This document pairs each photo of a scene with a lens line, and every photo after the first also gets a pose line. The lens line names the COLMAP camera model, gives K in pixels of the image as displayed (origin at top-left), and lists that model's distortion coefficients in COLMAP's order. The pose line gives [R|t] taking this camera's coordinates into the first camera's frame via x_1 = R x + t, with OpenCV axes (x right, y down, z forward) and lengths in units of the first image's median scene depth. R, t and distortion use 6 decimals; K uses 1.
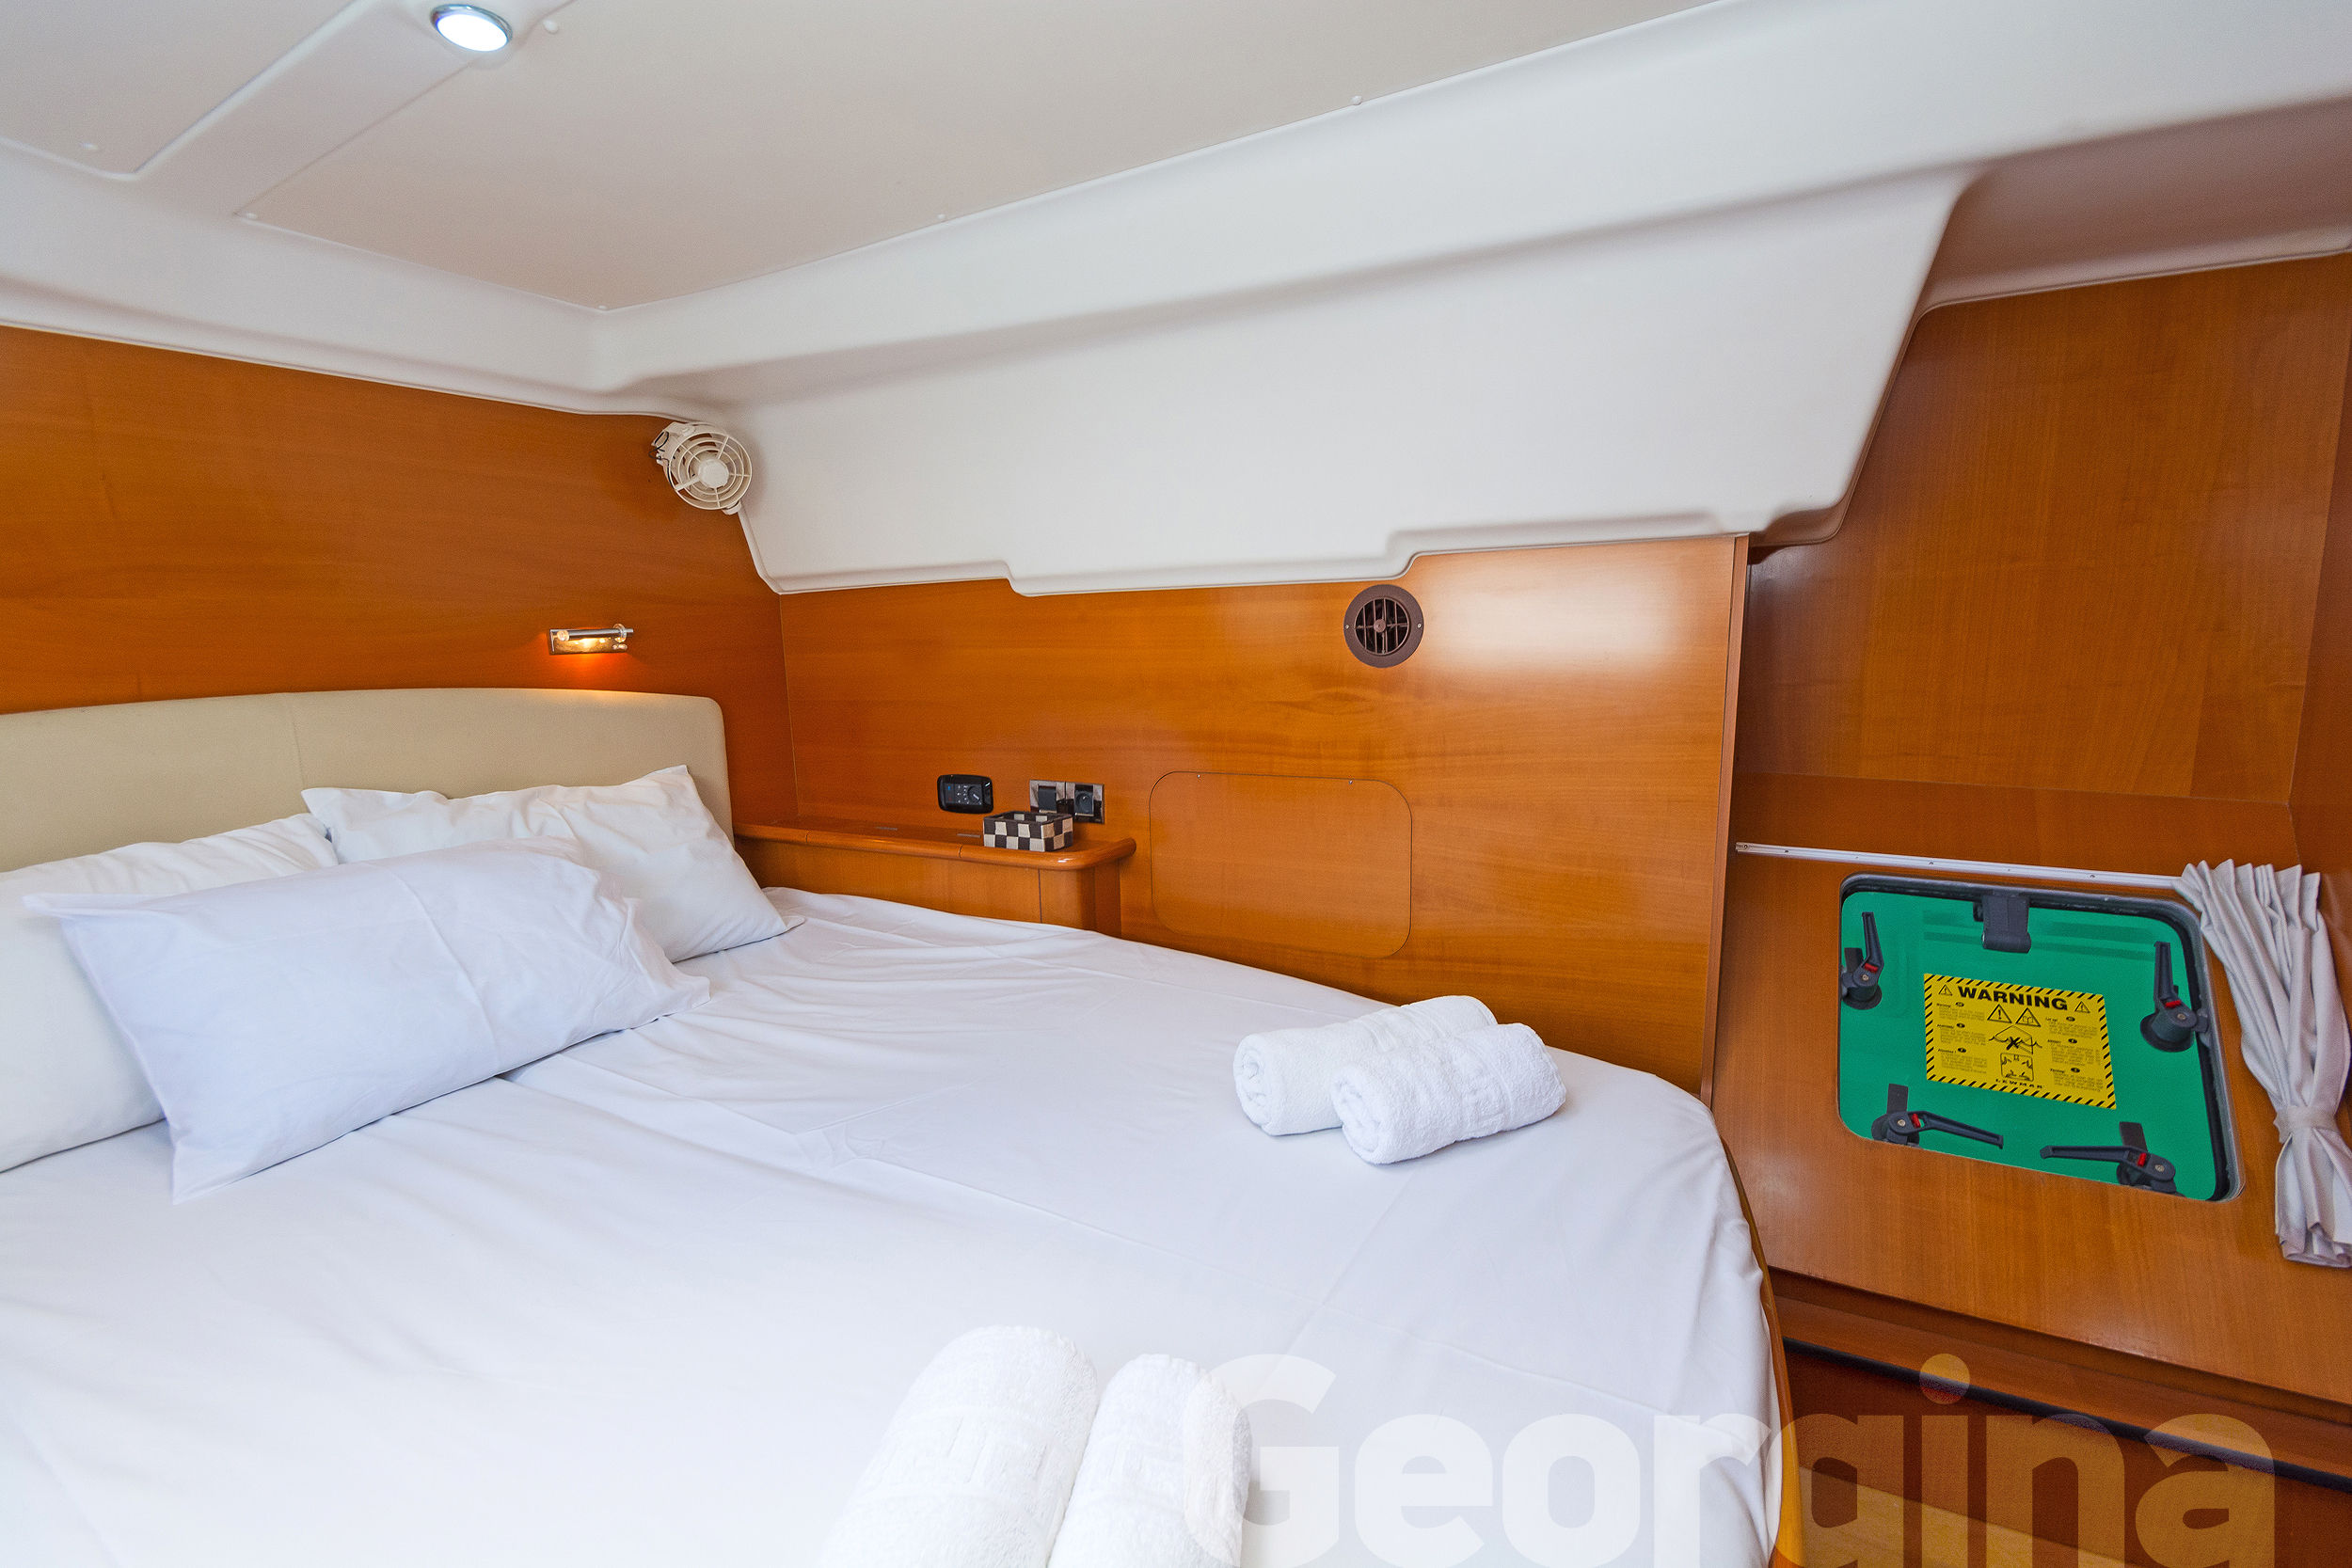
lens RADIAL K [[1036.0, 0, 1174.8], [0, 1036.0, 794.4], [0, 0, 1]] dist [0.009747, -0.006463]
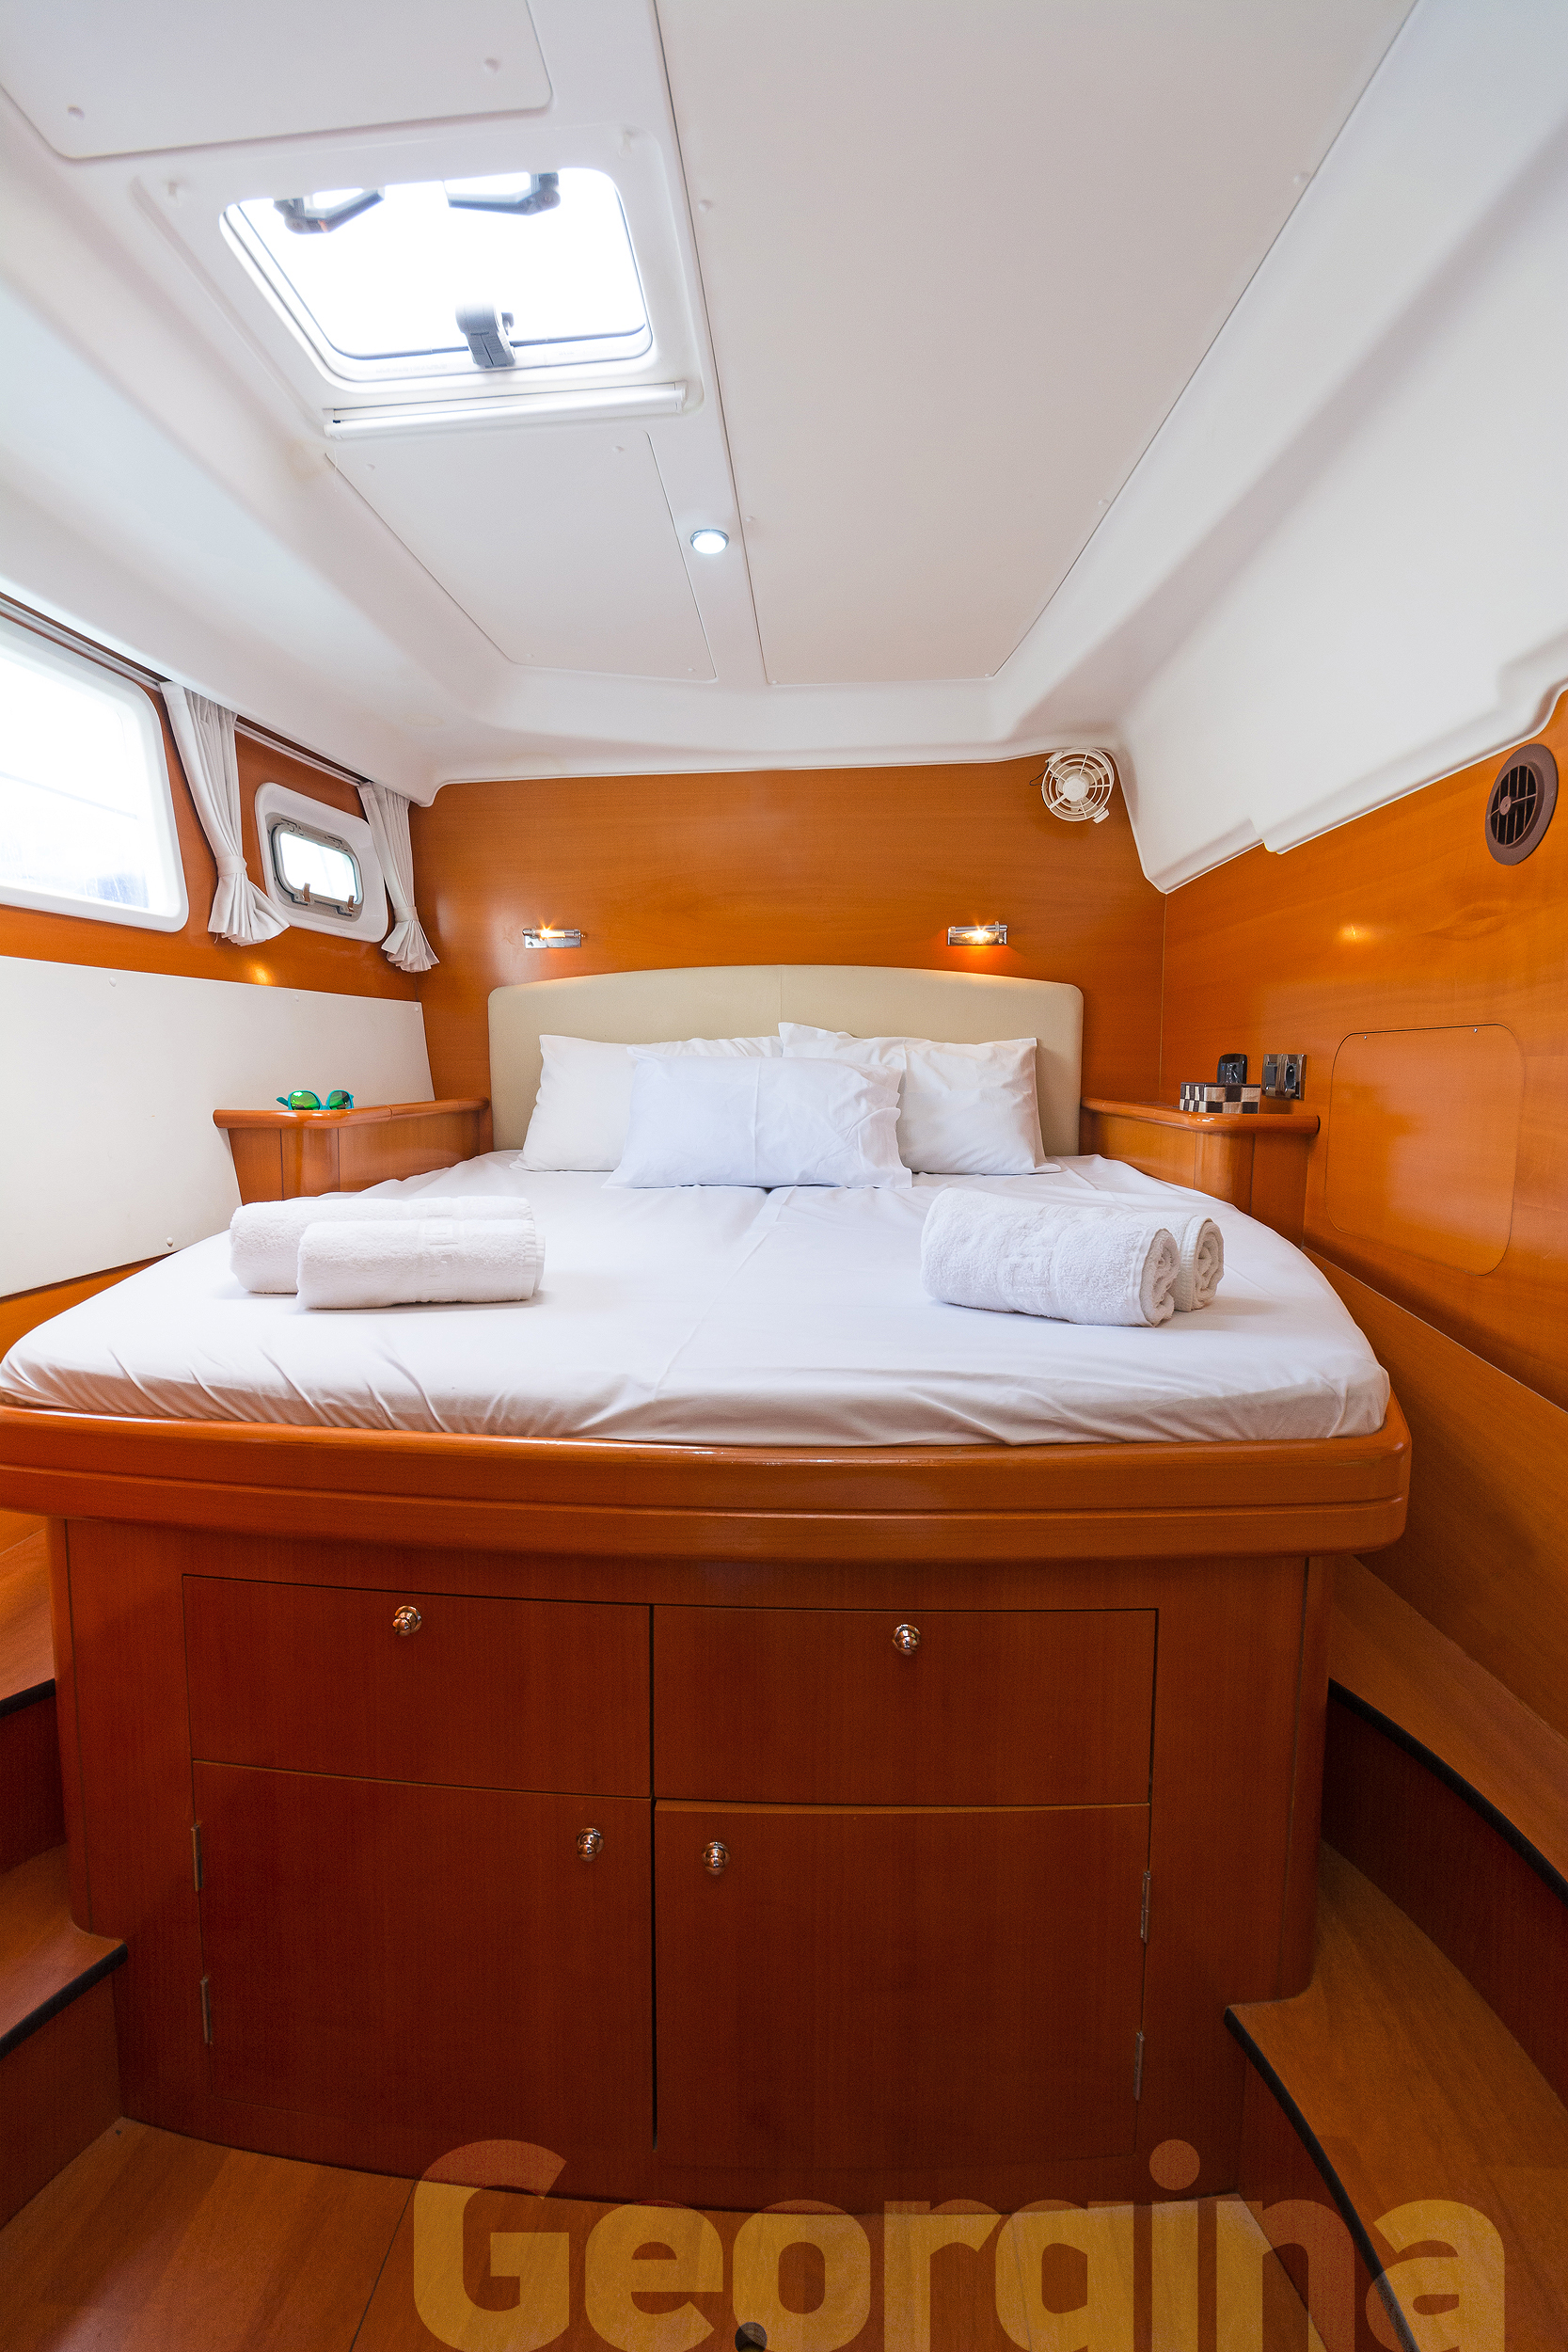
lens RADIAL K [[1096.8, 0, 758.3], [0, 1096.8, 1171.6], [0, 0, 1]] dist [0.003991, -0.000075]
pose [[0.413496, 0.116450, -0.903028, 0.673838], [-0.150033, 0.986944, 0.058571, 0.117993], [0.898060, 0.111265, 0.425569, 0.220190]]
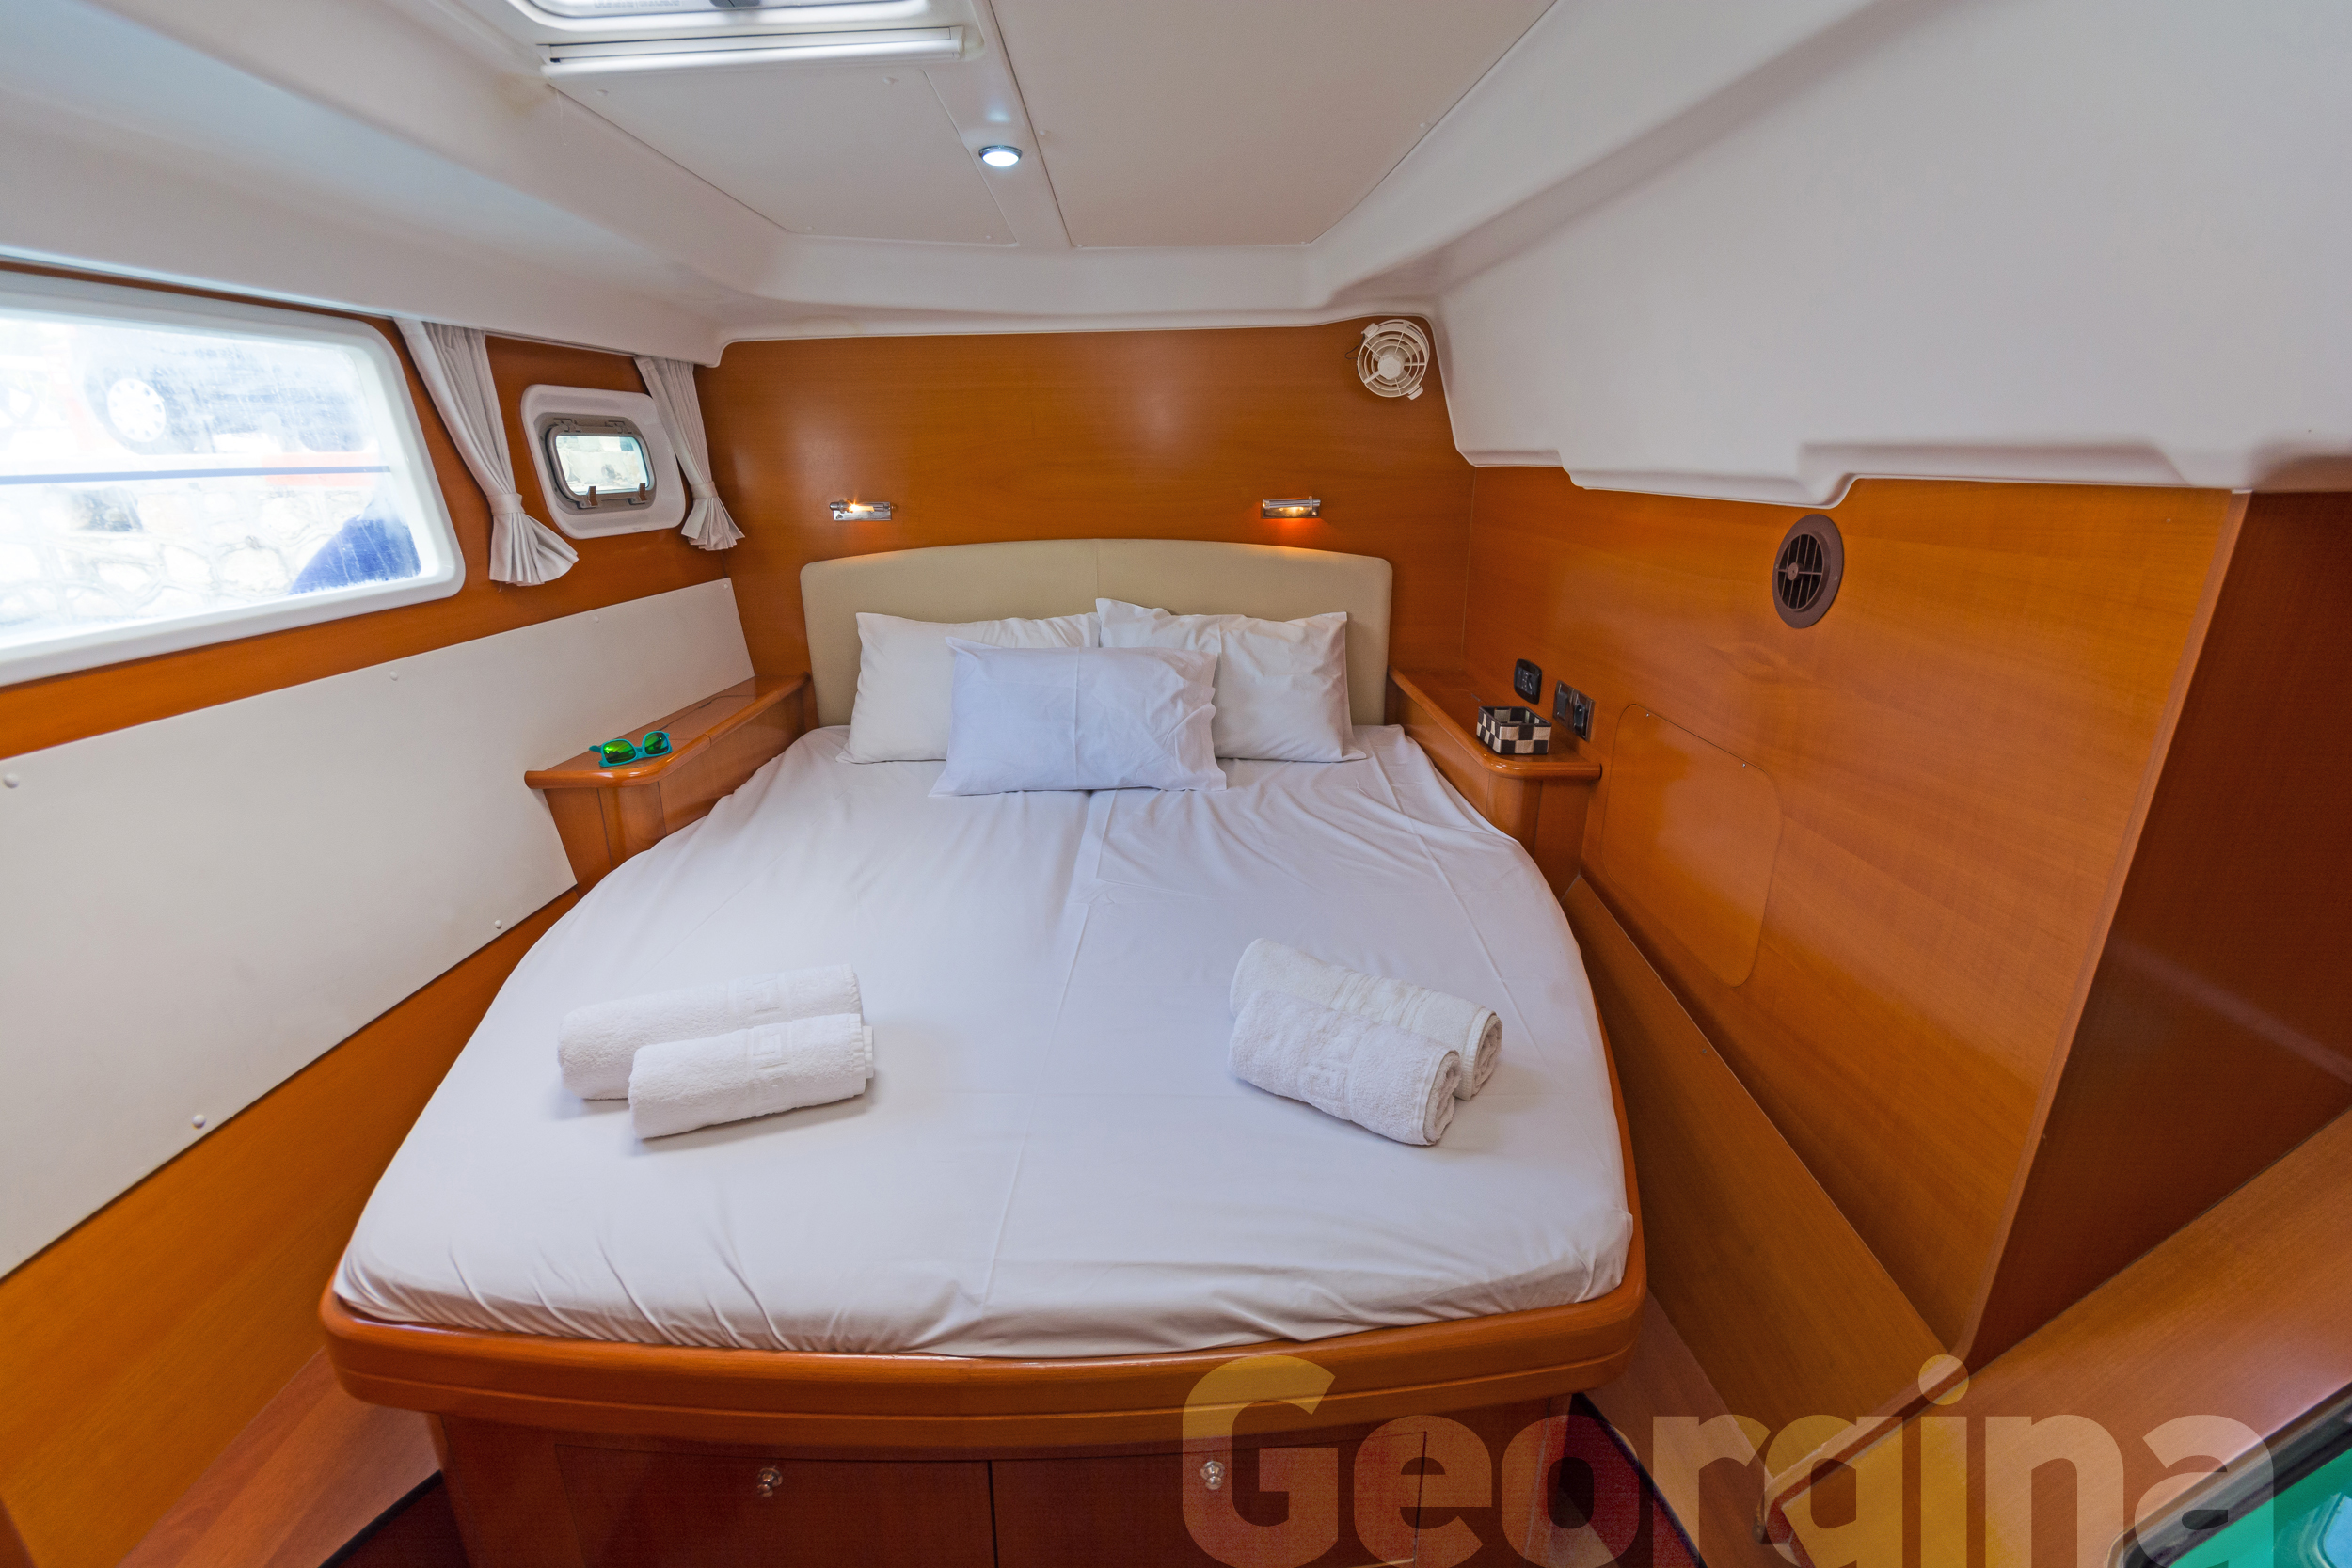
lens RADIAL K [[1036.0, 0, 1171.8], [0, 1036.0, 788.5], [0, 0, 1]] dist [0.009747, -0.006463]
pose [[0.486473, 0.289136, -0.824466, 0.612126], [-0.138678, 0.957244, 0.253874, -0.134615], [0.862619, -0.009168, 0.505771, 0.224398]]
